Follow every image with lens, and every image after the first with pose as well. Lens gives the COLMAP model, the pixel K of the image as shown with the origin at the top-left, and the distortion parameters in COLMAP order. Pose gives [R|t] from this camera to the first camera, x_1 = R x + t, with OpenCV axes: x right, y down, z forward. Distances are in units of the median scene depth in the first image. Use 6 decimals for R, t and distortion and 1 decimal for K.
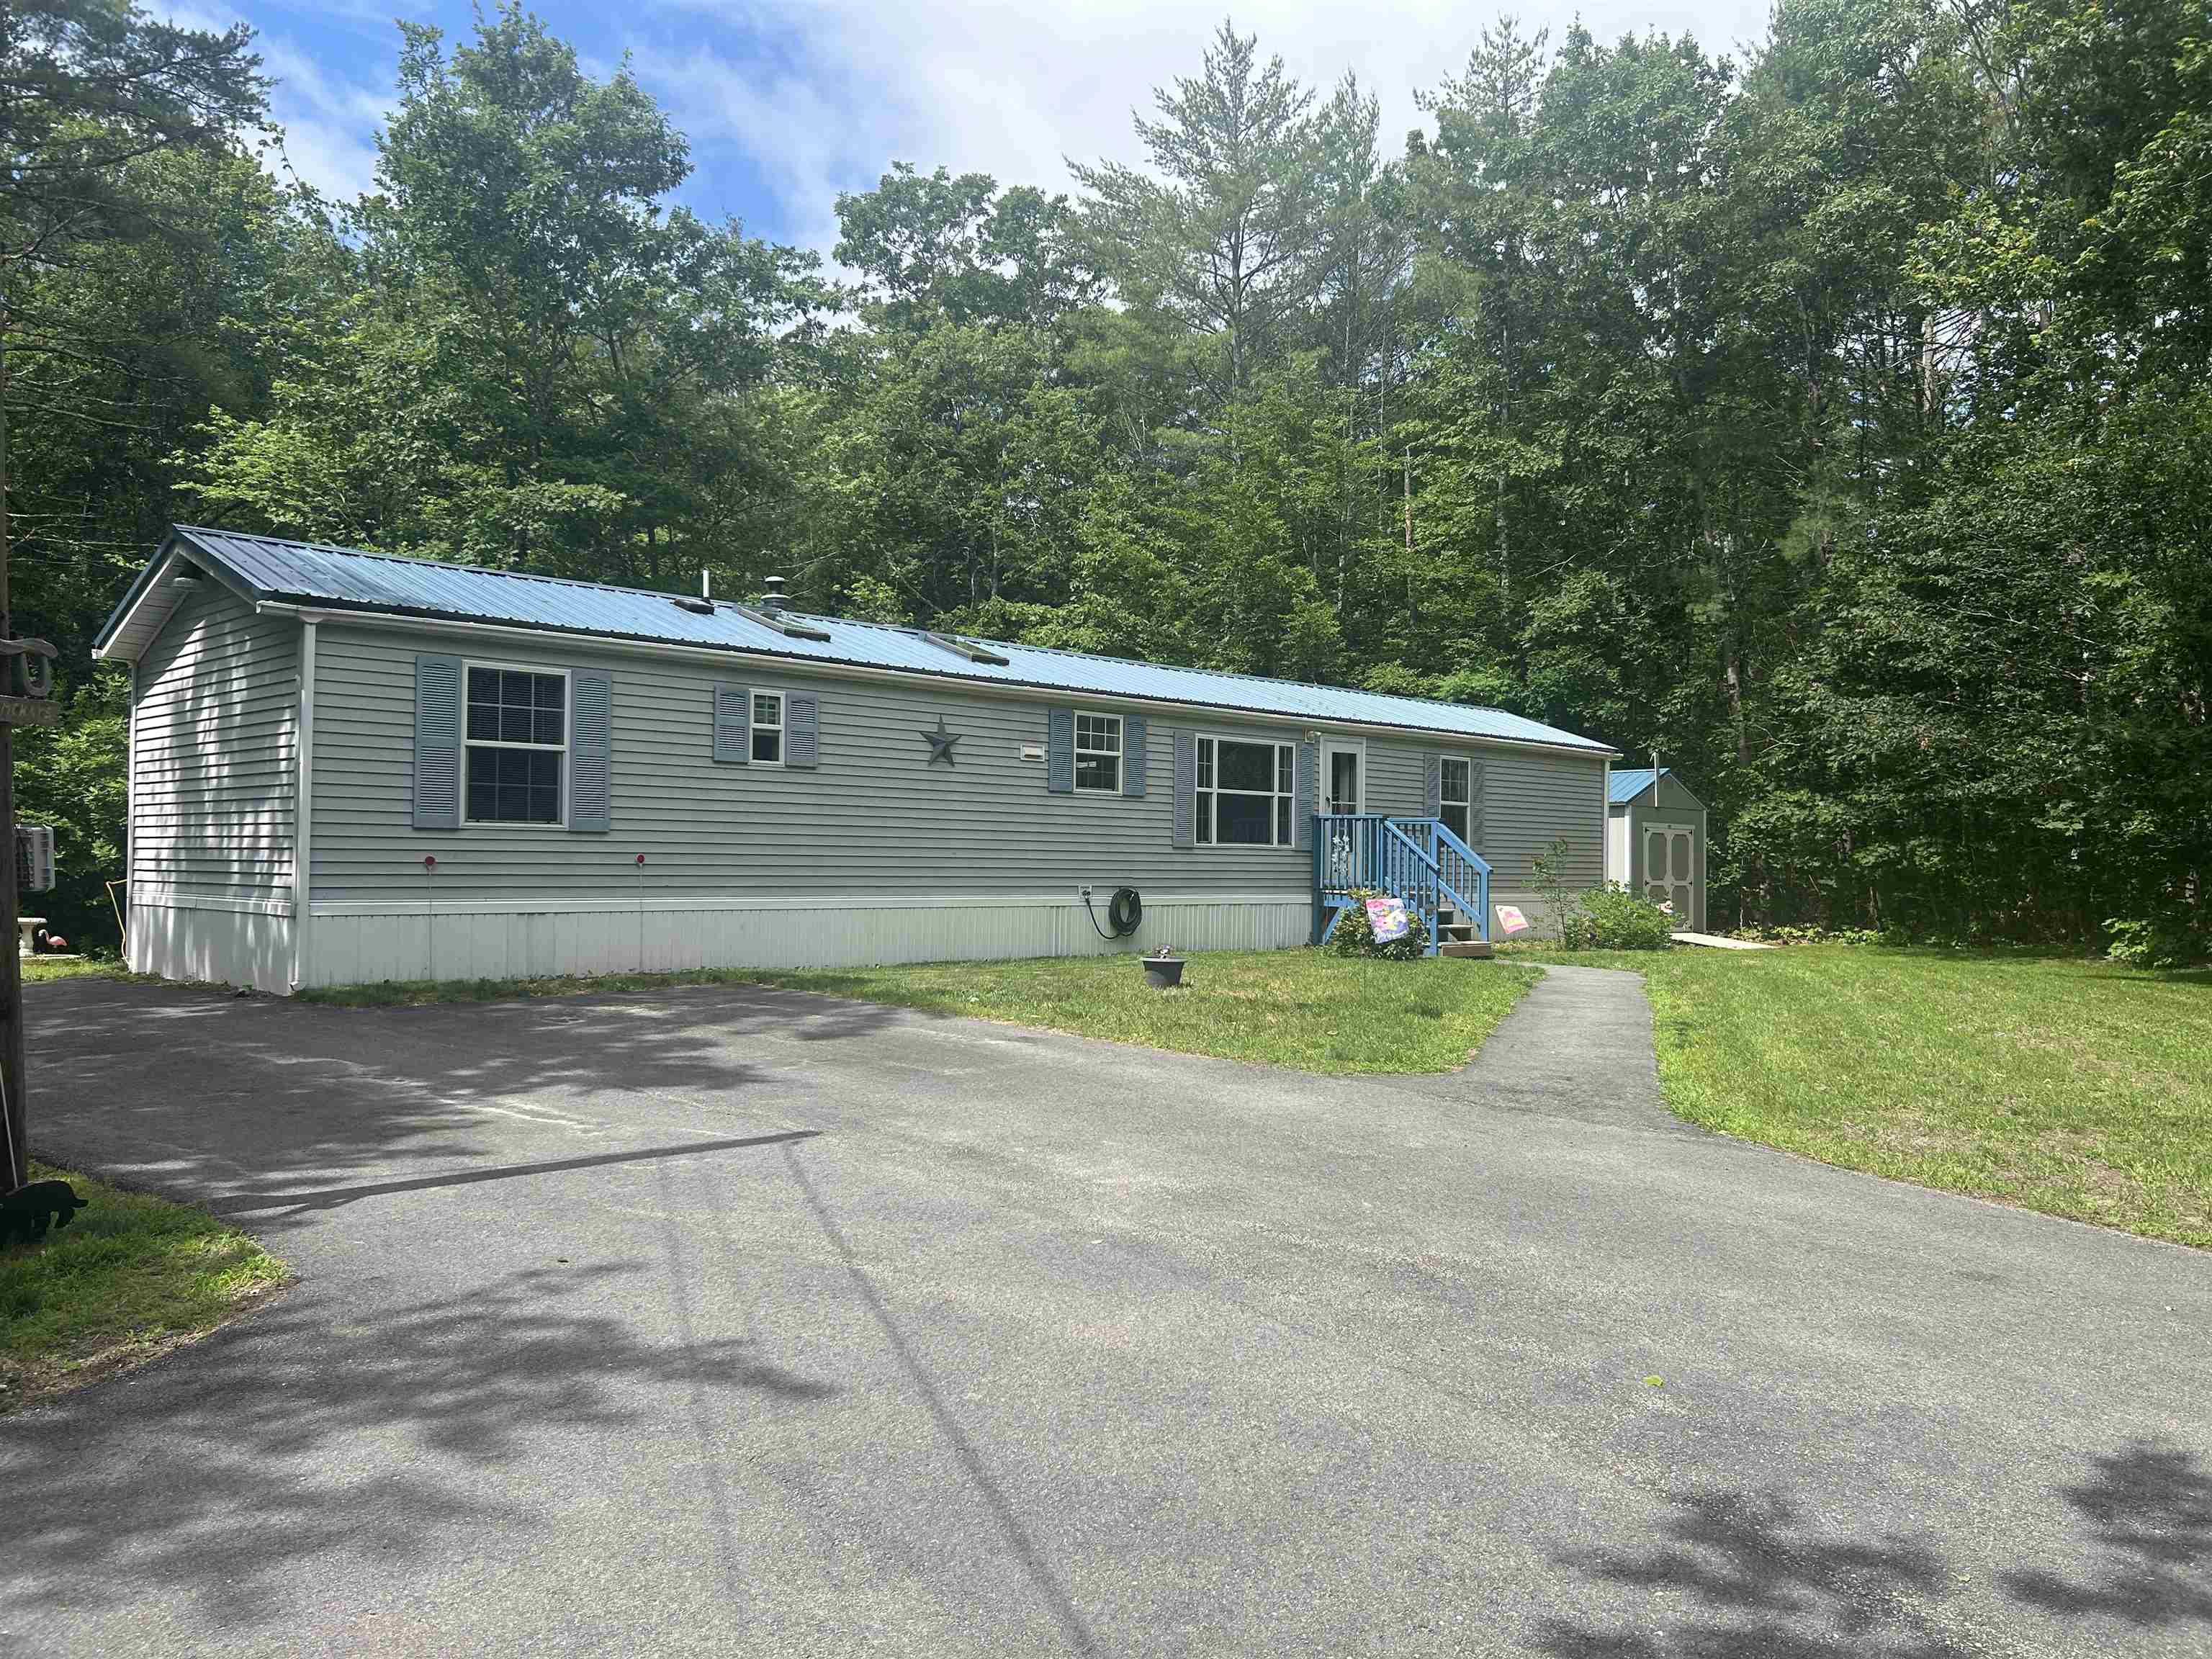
lens RADIAL K [[1706.3, 0, 1106.0], [0, 1706.3, 829.5], [0, 0, 1]] dist [0.001165, -0.003833]
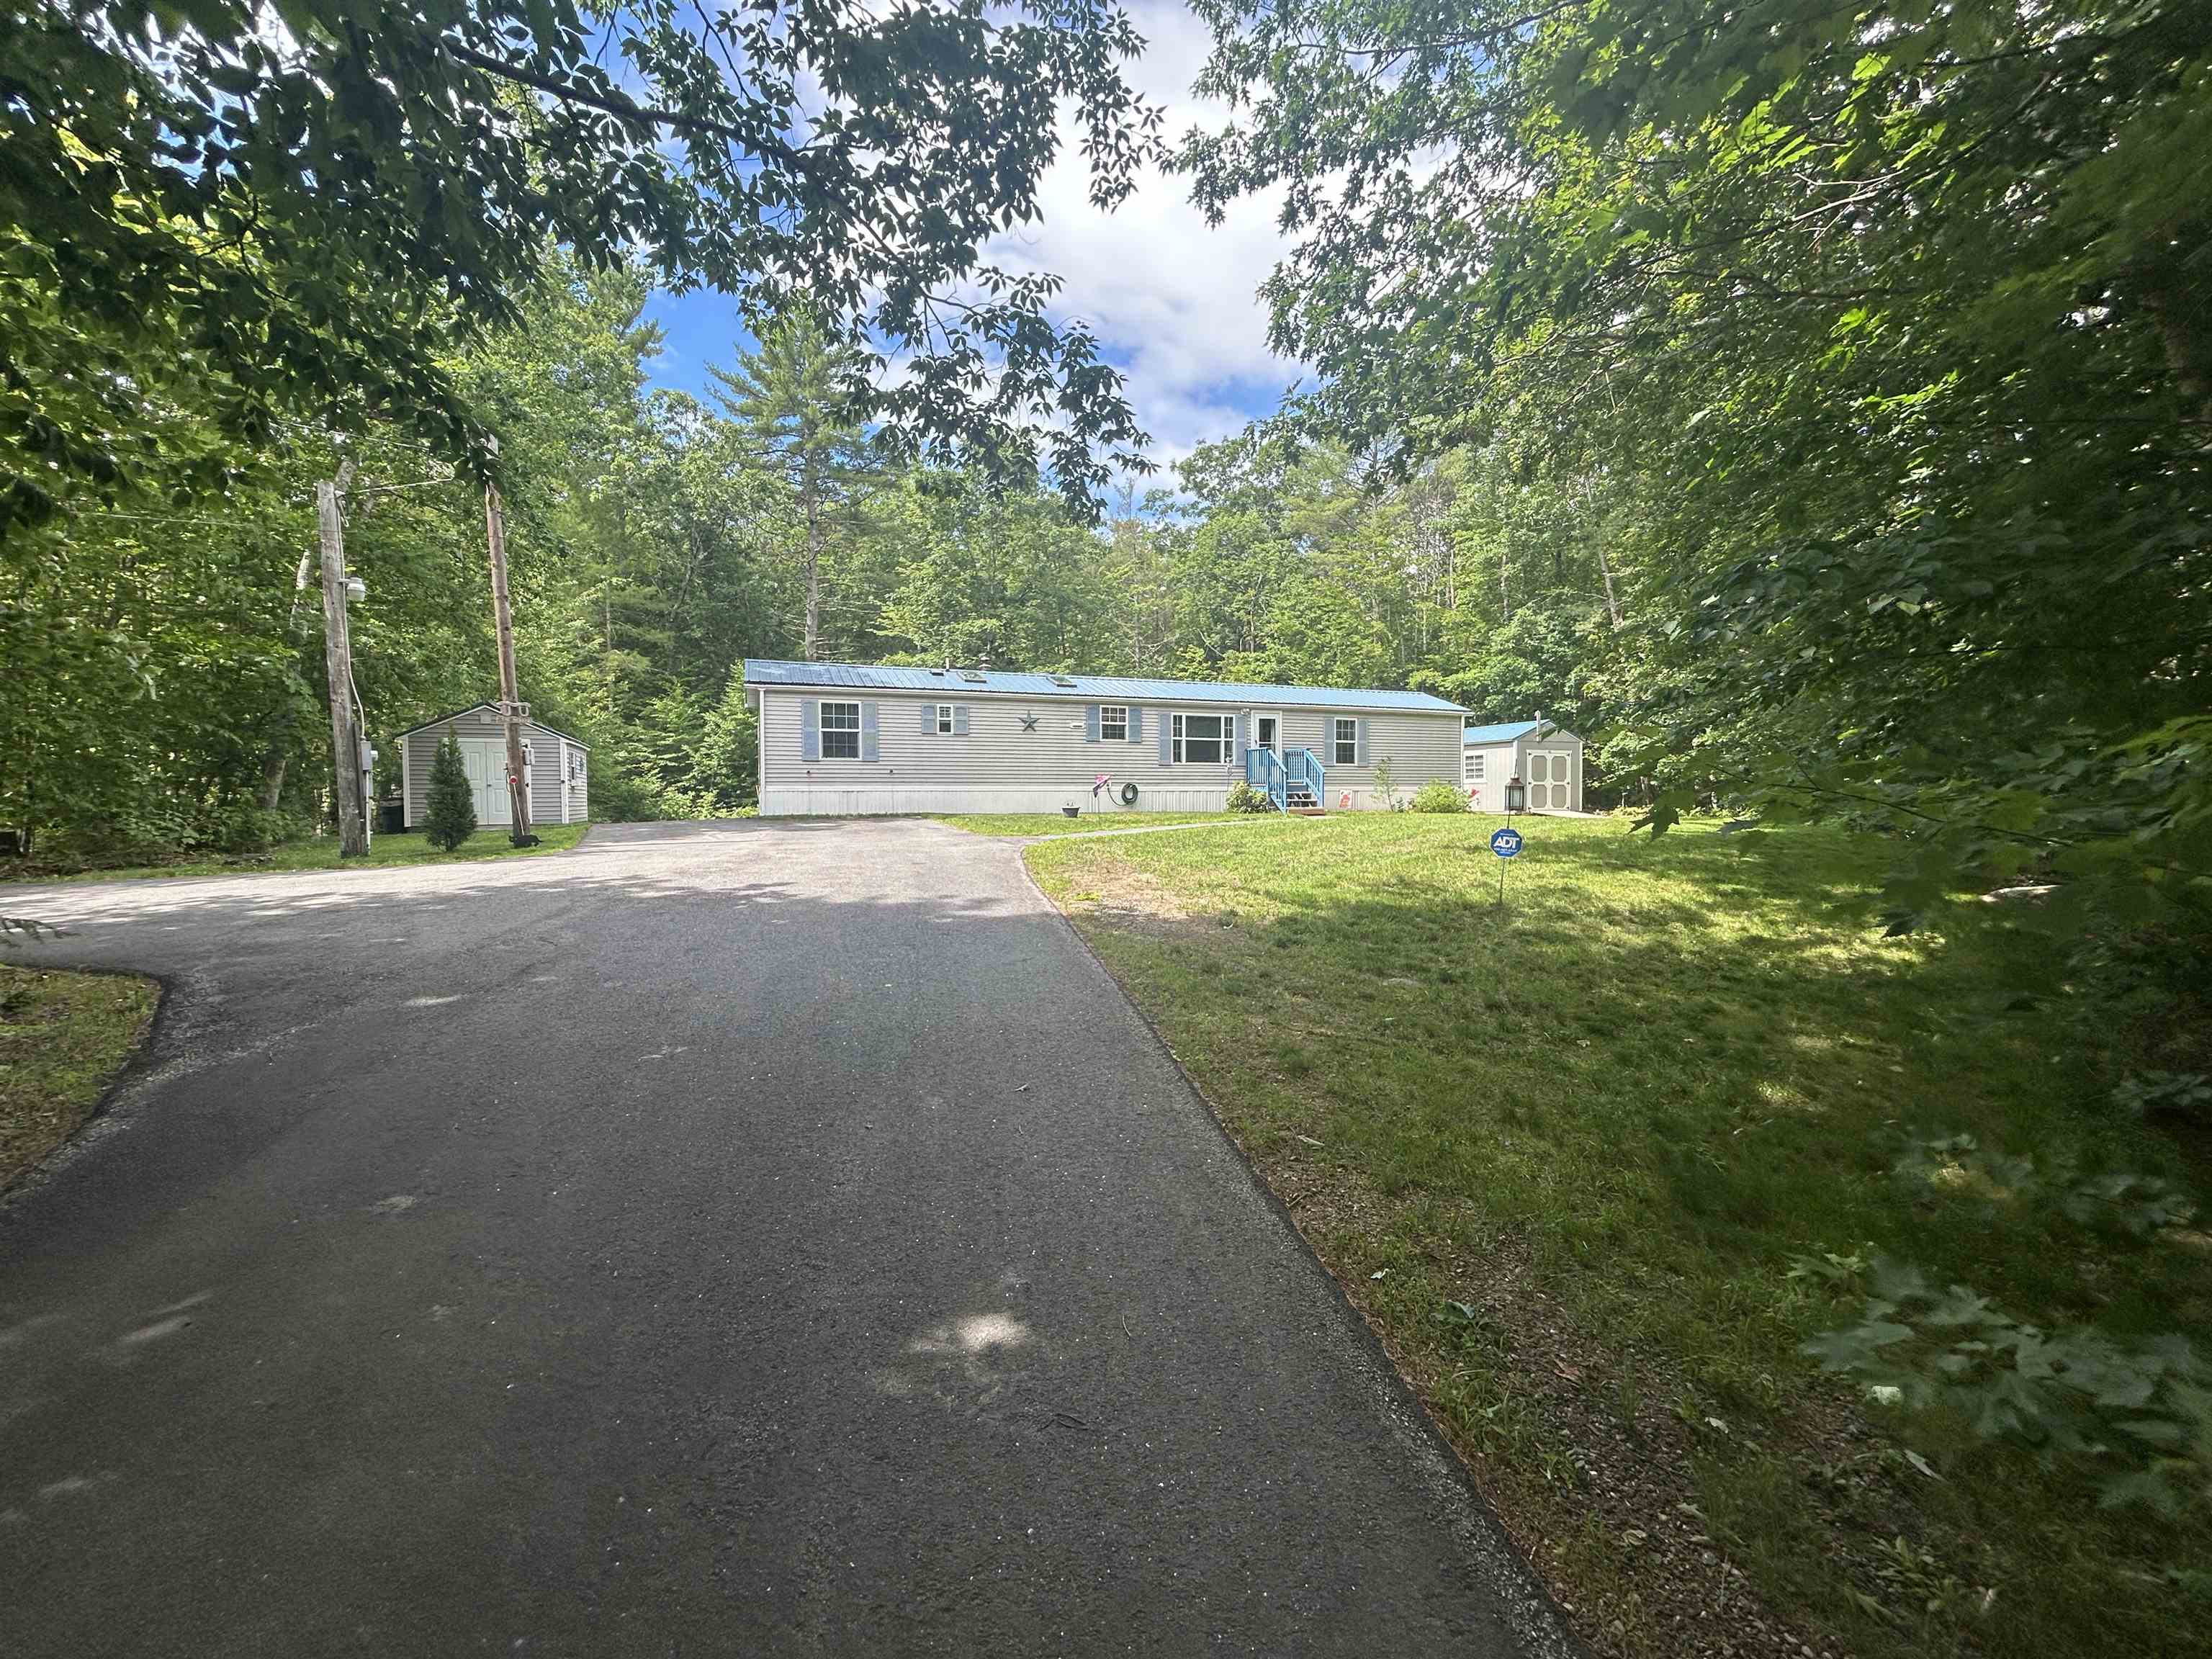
lens RADIAL K [[902.2, 0, 1101.5], [0, 902.2, 825.4], [0, 0, 1]] dist [-0.001600, 0.000074]
pose [[0.908235, -0.000283, -0.418460, 0.451505], [0.022224, 0.998621, 0.047559, 0.030869], [0.417869, -0.052495, 0.906989, -0.098550]]
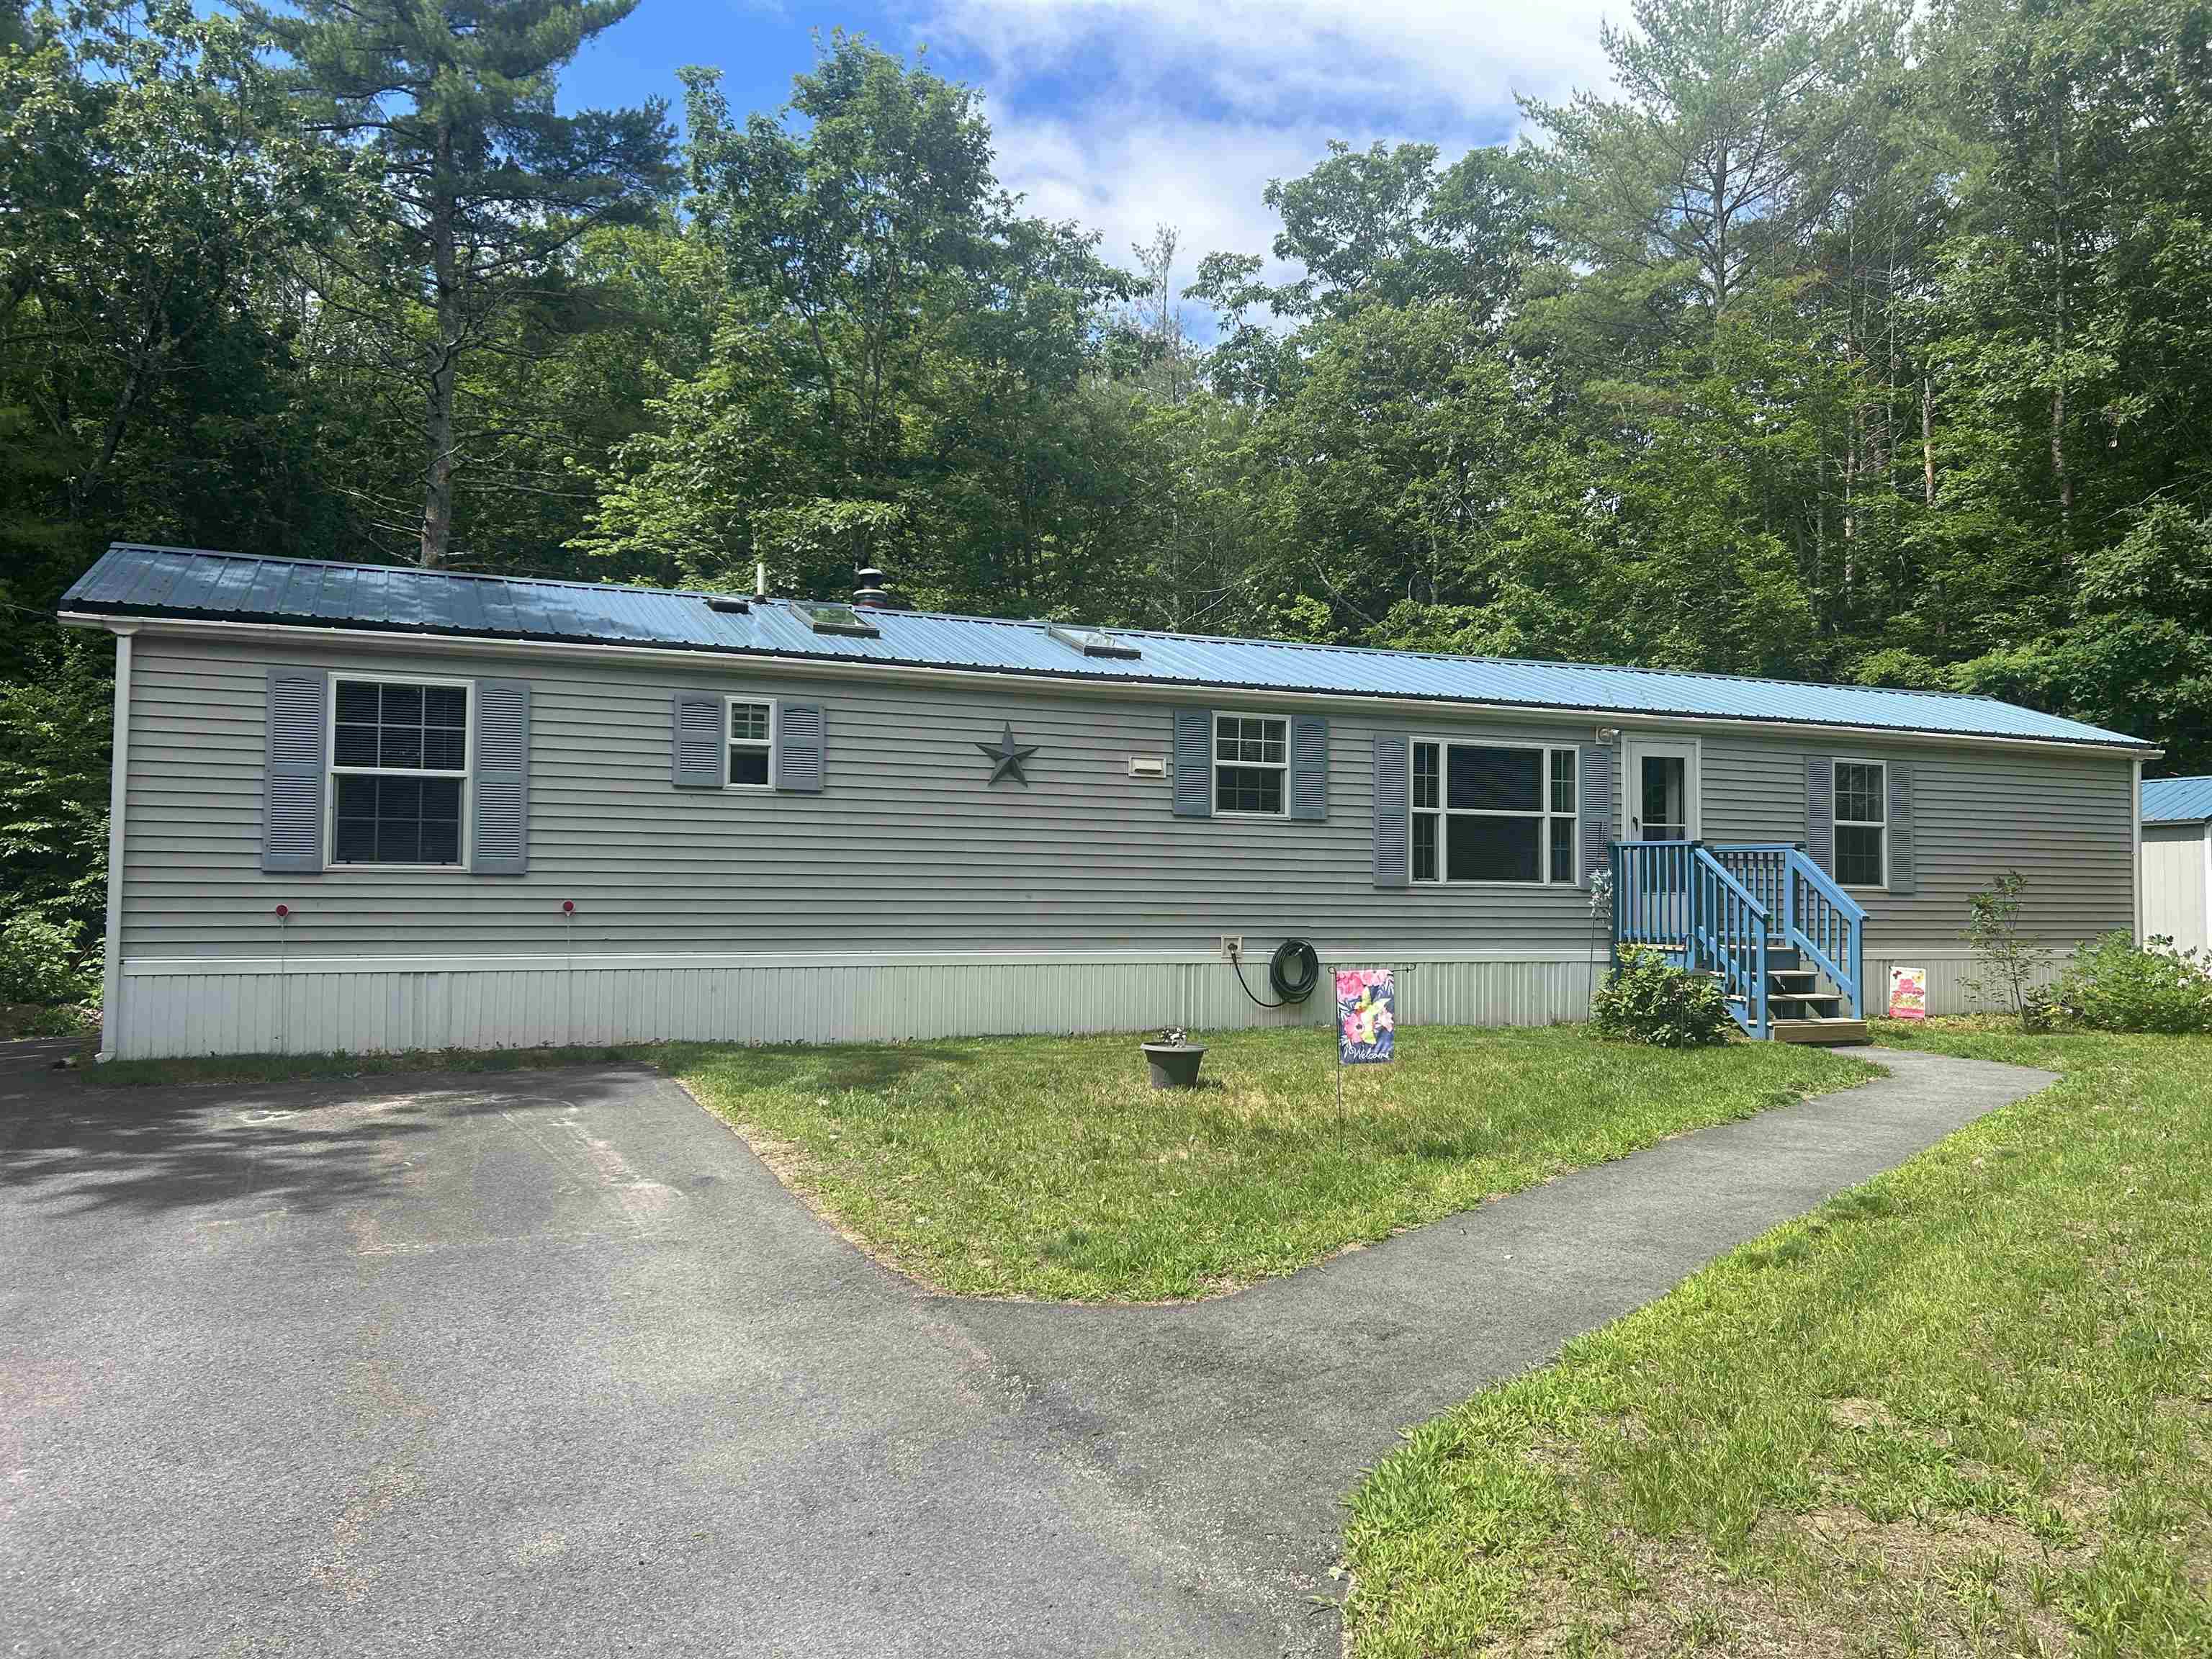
lens RADIAL K [[1652.6, 0, 1106.0], [0, 1652.6, 829.5], [0, 0, 1]] dist [0.003438, 0.000128]
pose [[0.927860, -0.015479, -0.372608, 0.198065], [0.008446, 0.999754, -0.020500, -0.000911], [0.372834, 0.015874, 0.927762, 0.263975]]
